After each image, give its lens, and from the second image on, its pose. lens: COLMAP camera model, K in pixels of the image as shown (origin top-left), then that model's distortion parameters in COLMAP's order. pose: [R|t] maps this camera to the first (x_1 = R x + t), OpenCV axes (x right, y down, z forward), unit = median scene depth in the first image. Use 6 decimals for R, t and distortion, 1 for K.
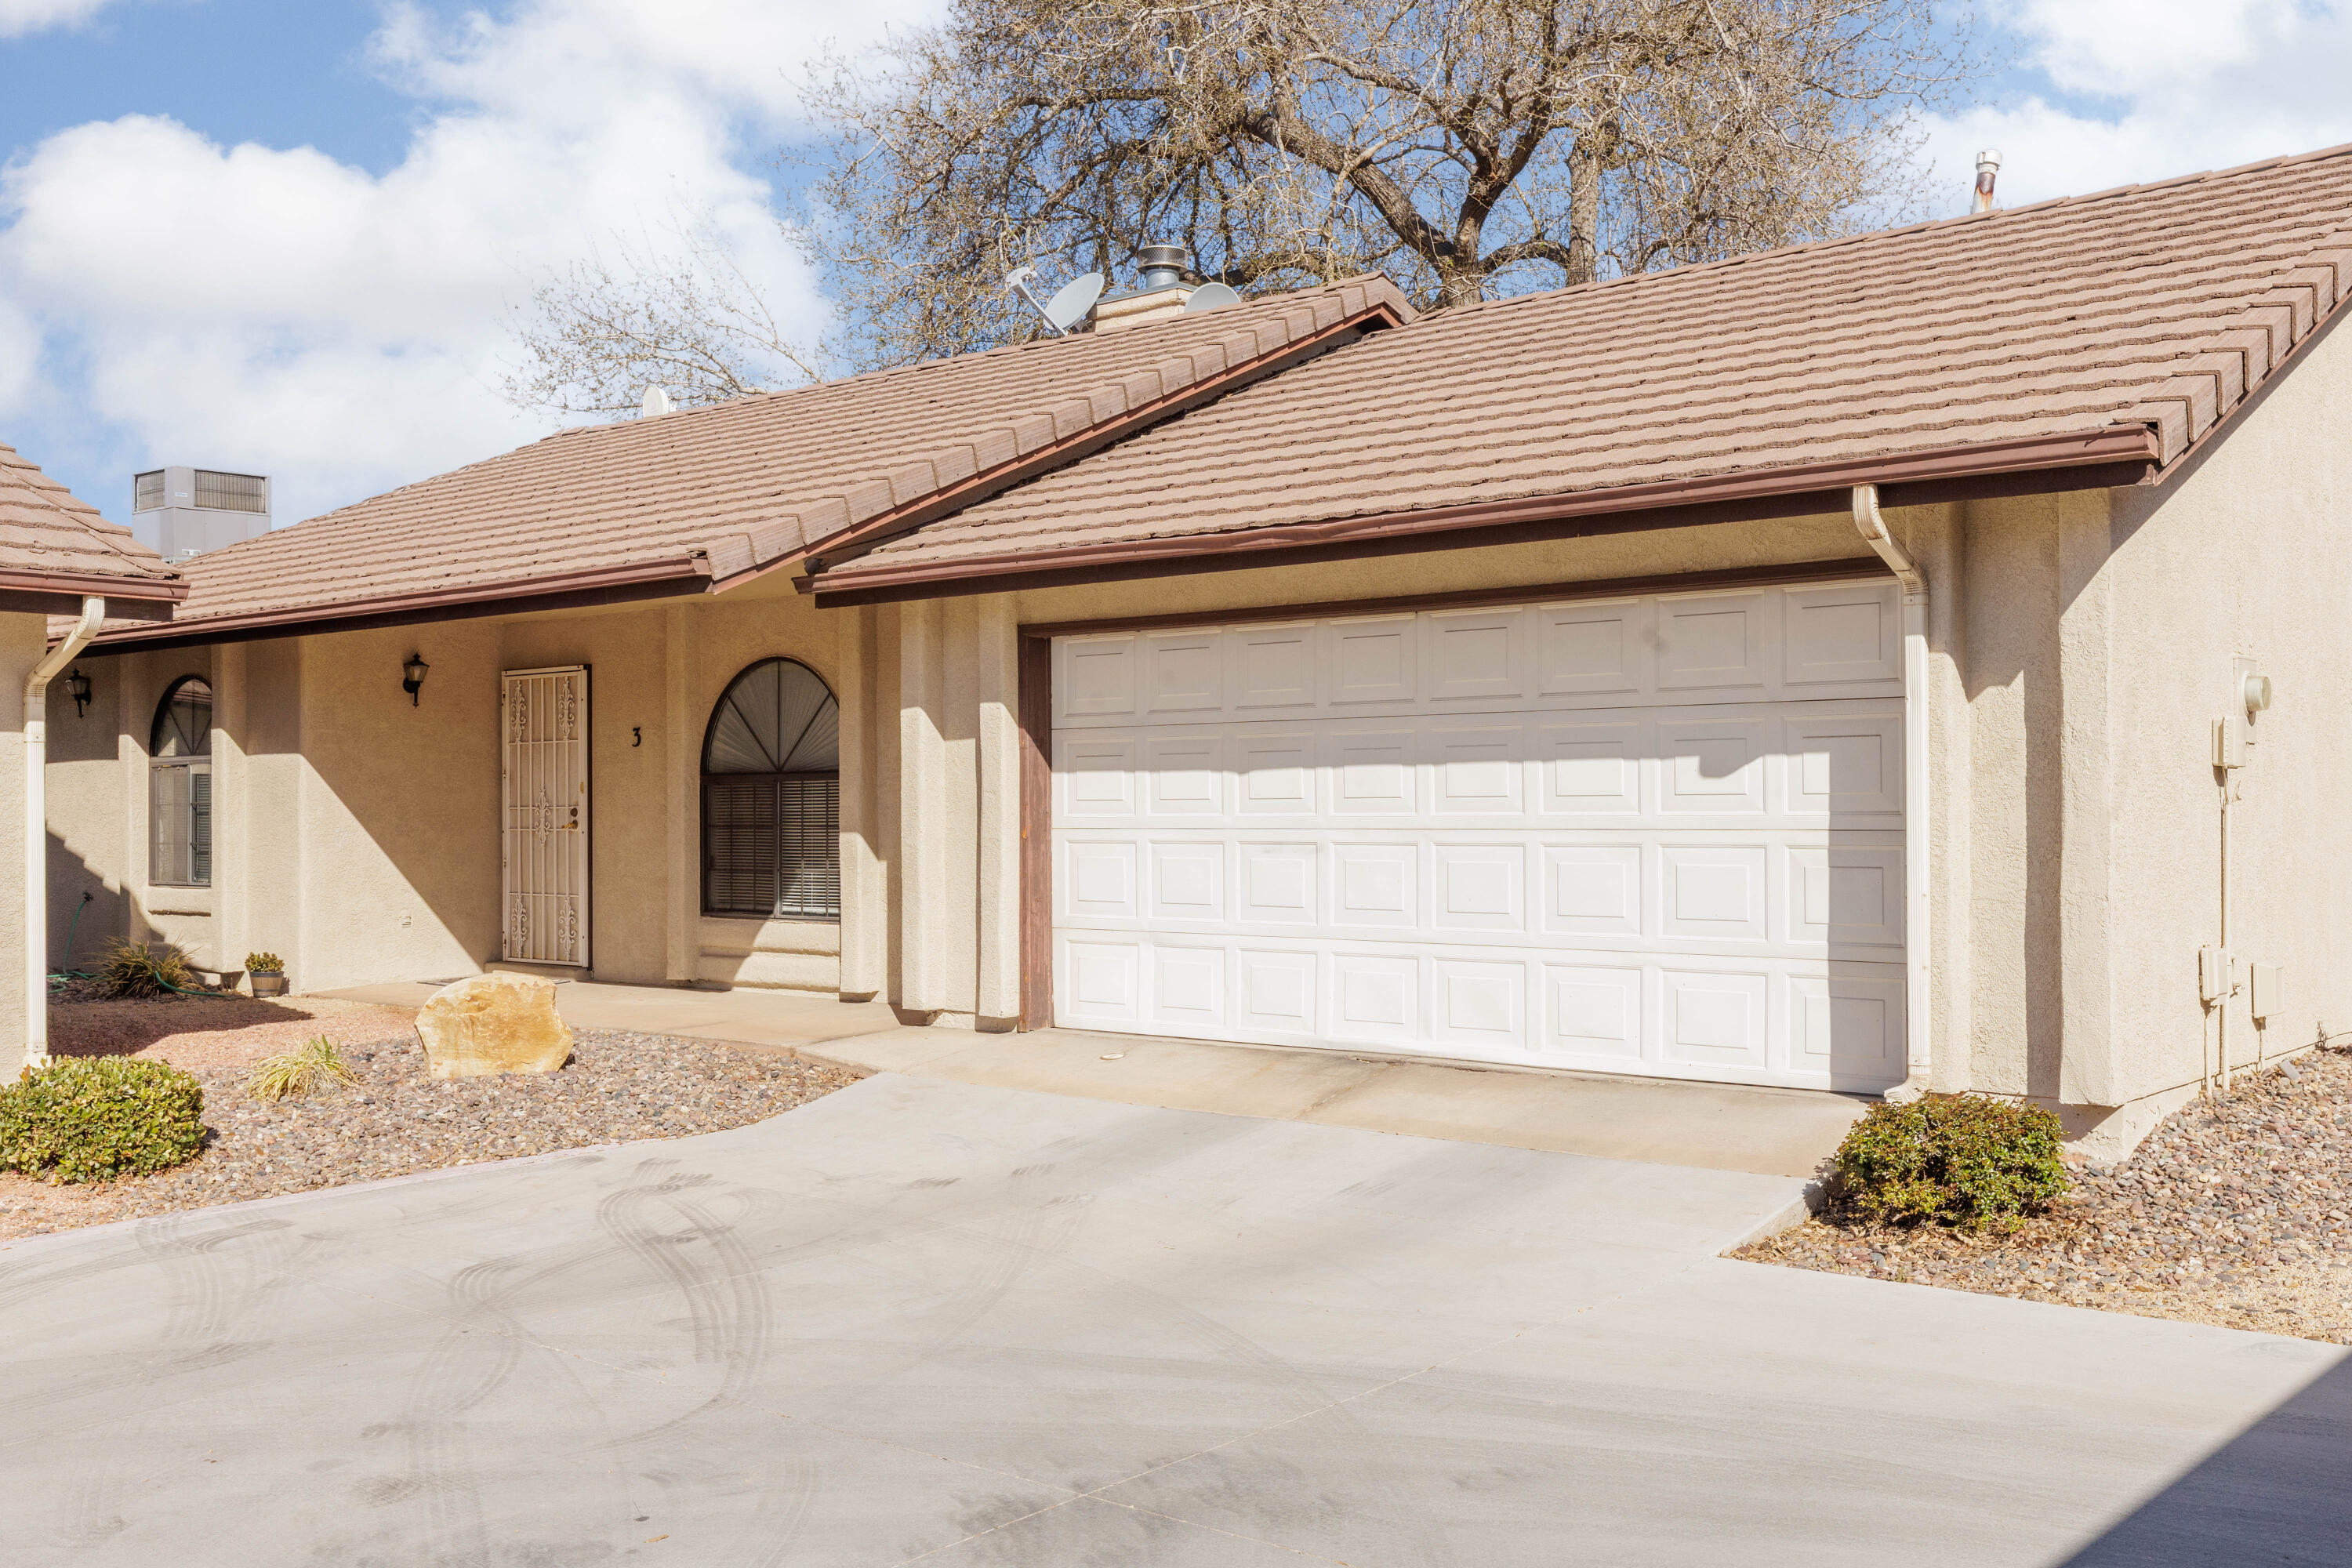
lens RADIAL K [[2236.9, 0, 1176.0], [0, 2236.9, 784.0], [0, 0, 1]] dist [0.003806, -0.006426]
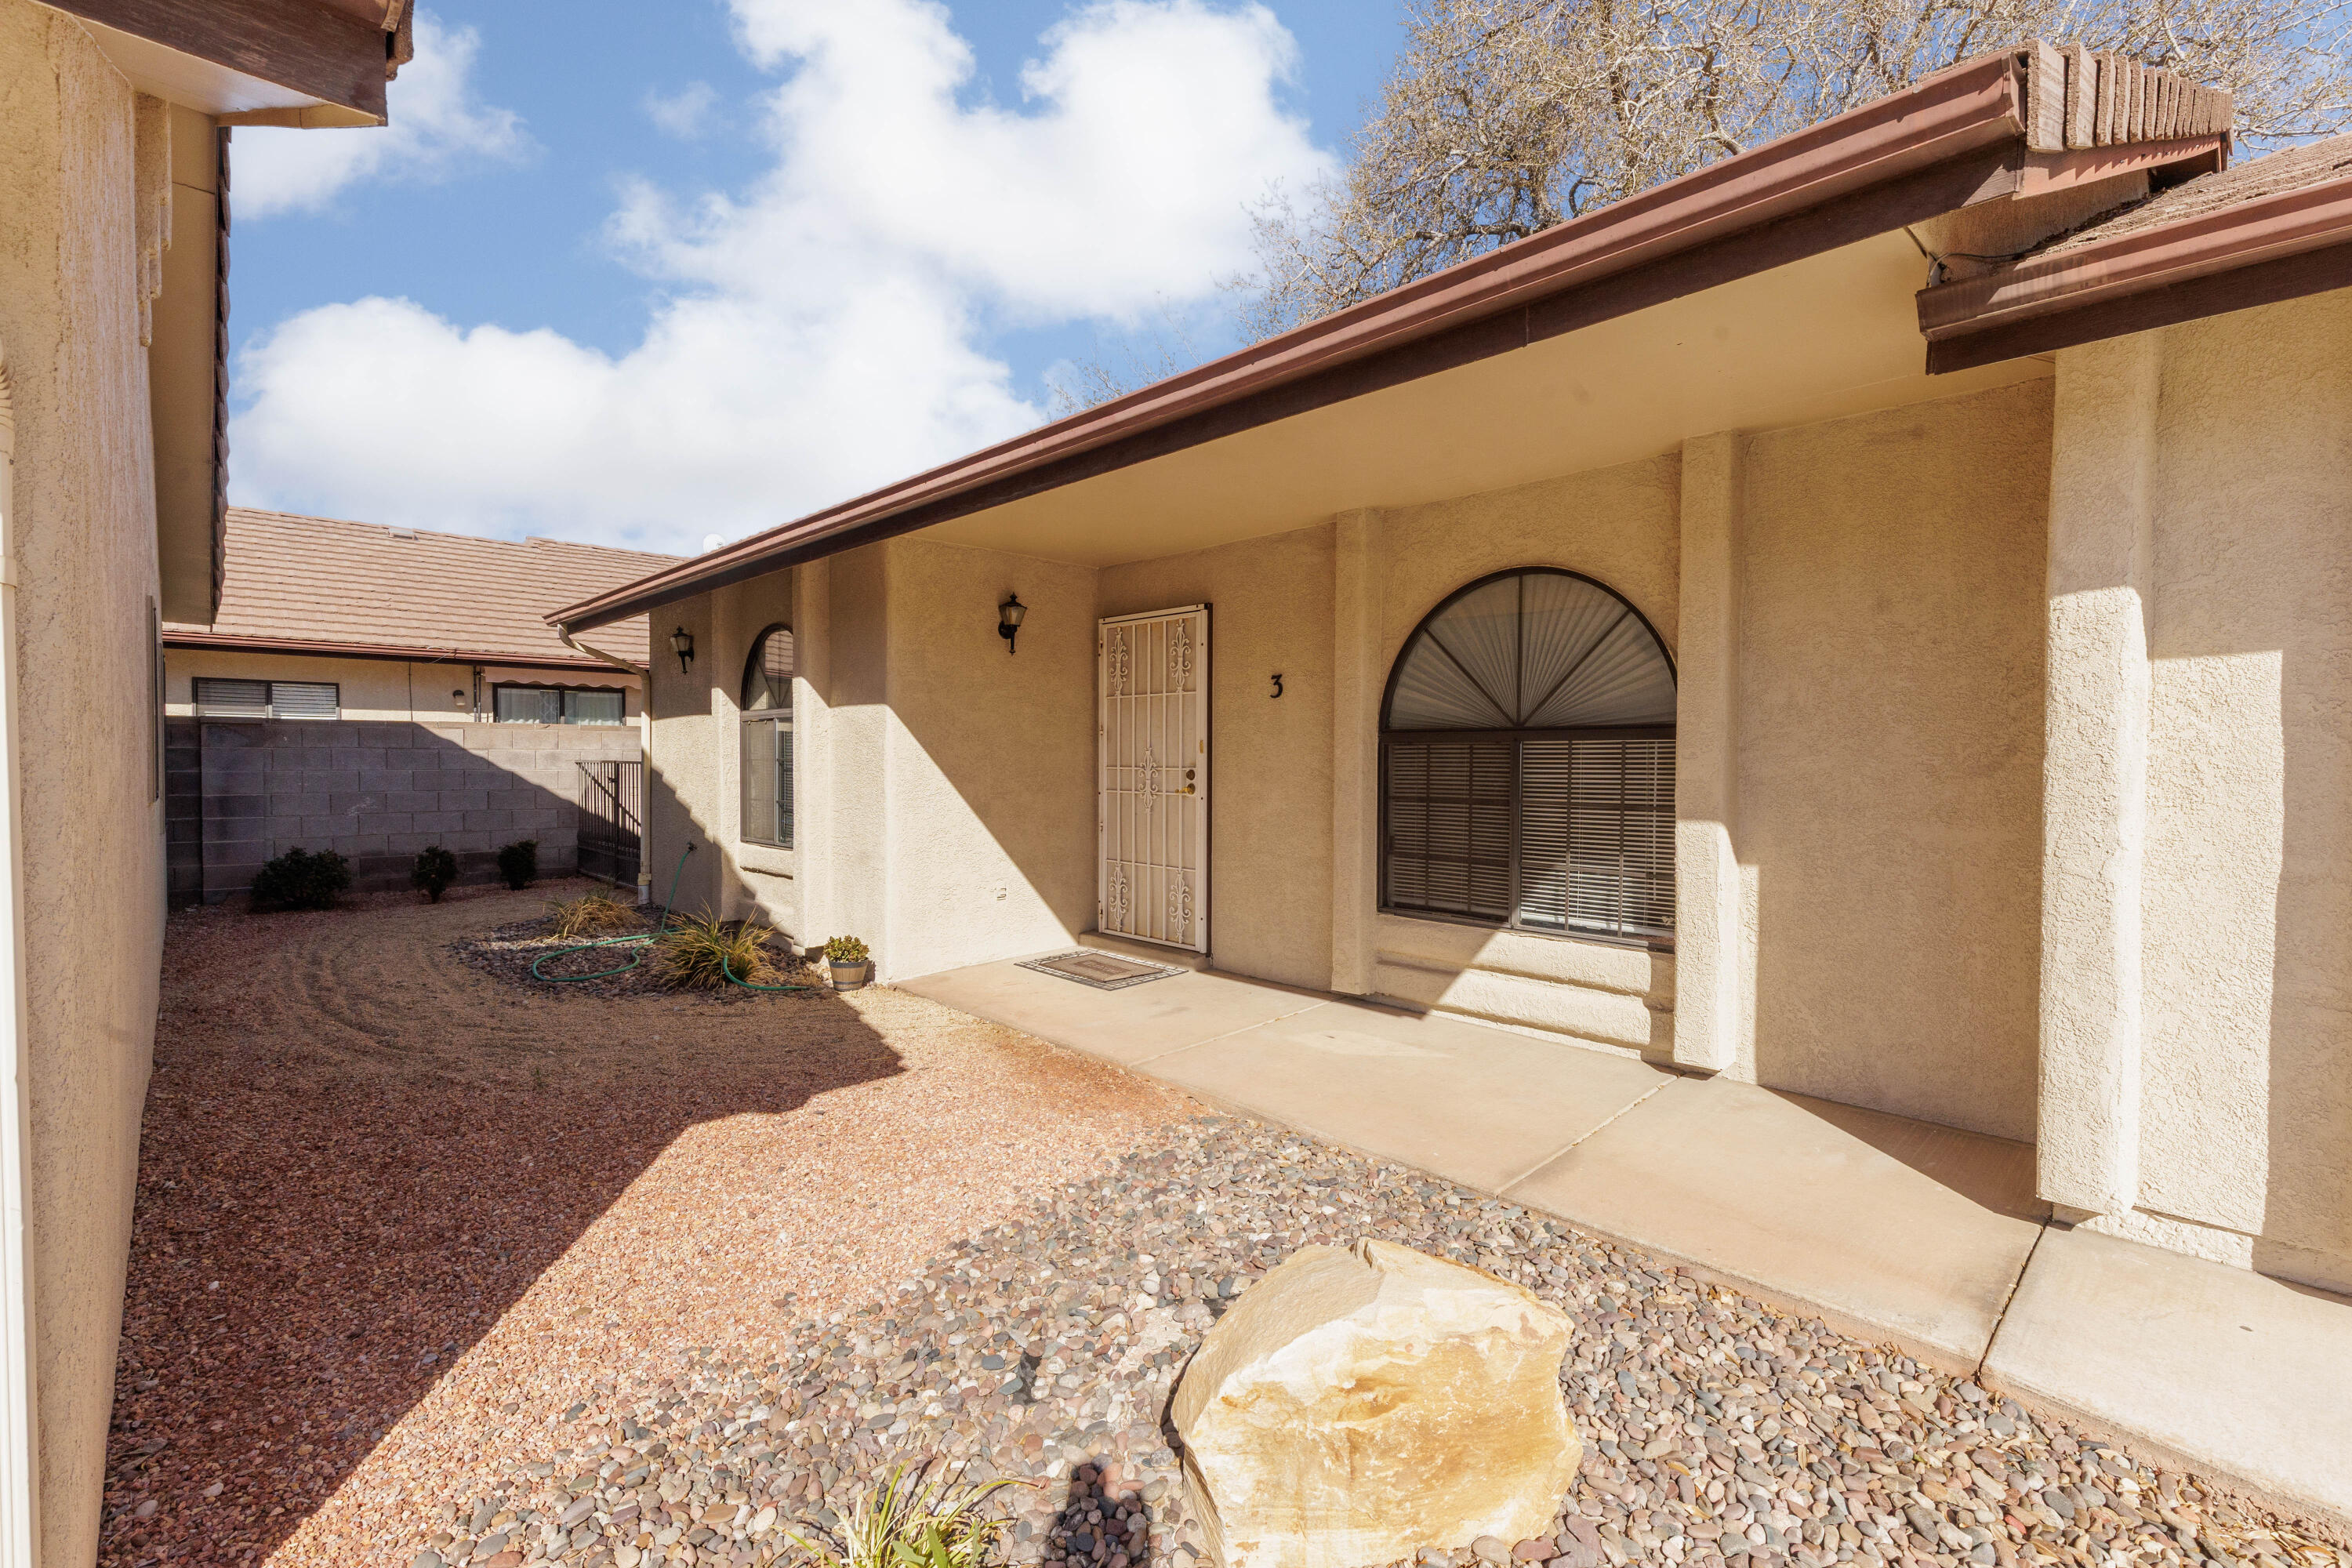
lens RADIAL K [[1028.3, 0, 1176.0], [0, 1028.3, 784.0], [0, 0, 1]] dist [-0.001066, 0.000196]
pose [[0.994091, 0.013137, -0.107754, -0.237408], [-0.008970, 0.999196, 0.039065, 0.000711], [0.108181, -0.037867, 0.993410, 0.617423]]
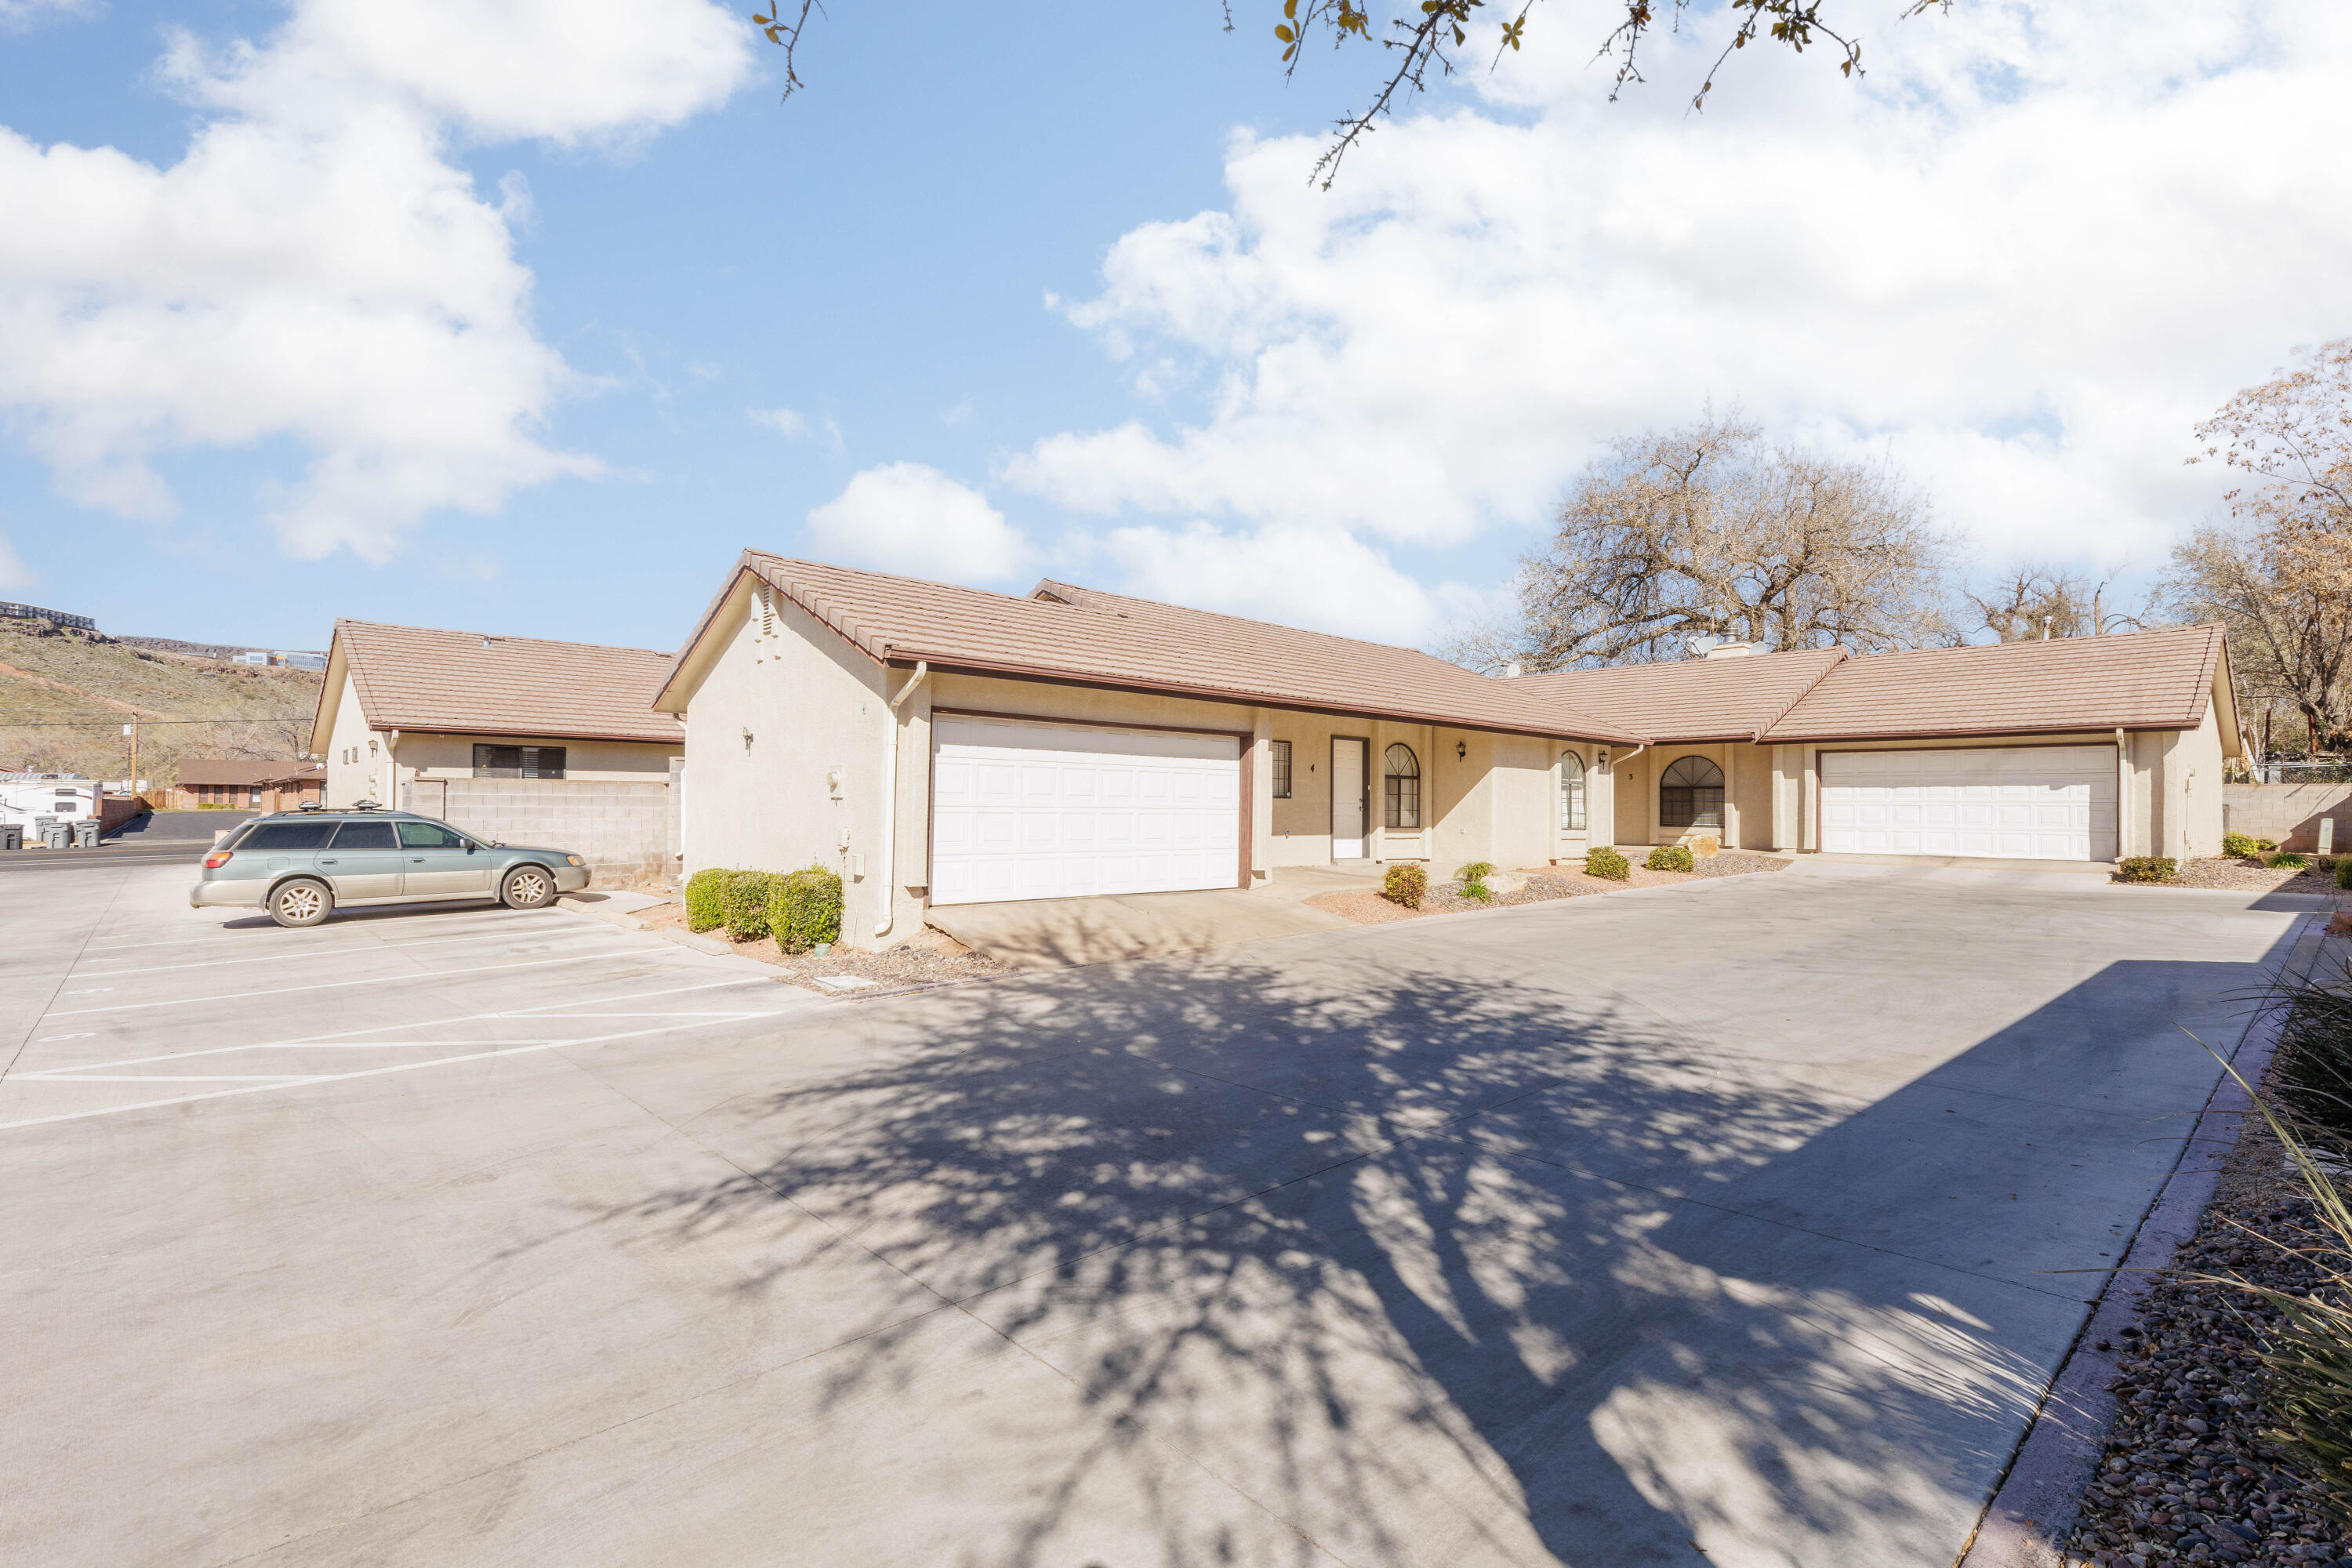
lens RADIAL K [[1105.3, 0, 1176.0], [0, 1105.3, 784.0], [0, 0, 1]] dist [0.001091, -0.000067]
pose [[0.993616, 0.011956, -0.112177, -0.767911], [-0.013195, 0.999860, -0.010306, 0.018753], [0.112038, 0.011720, 0.993635, -0.840417]]
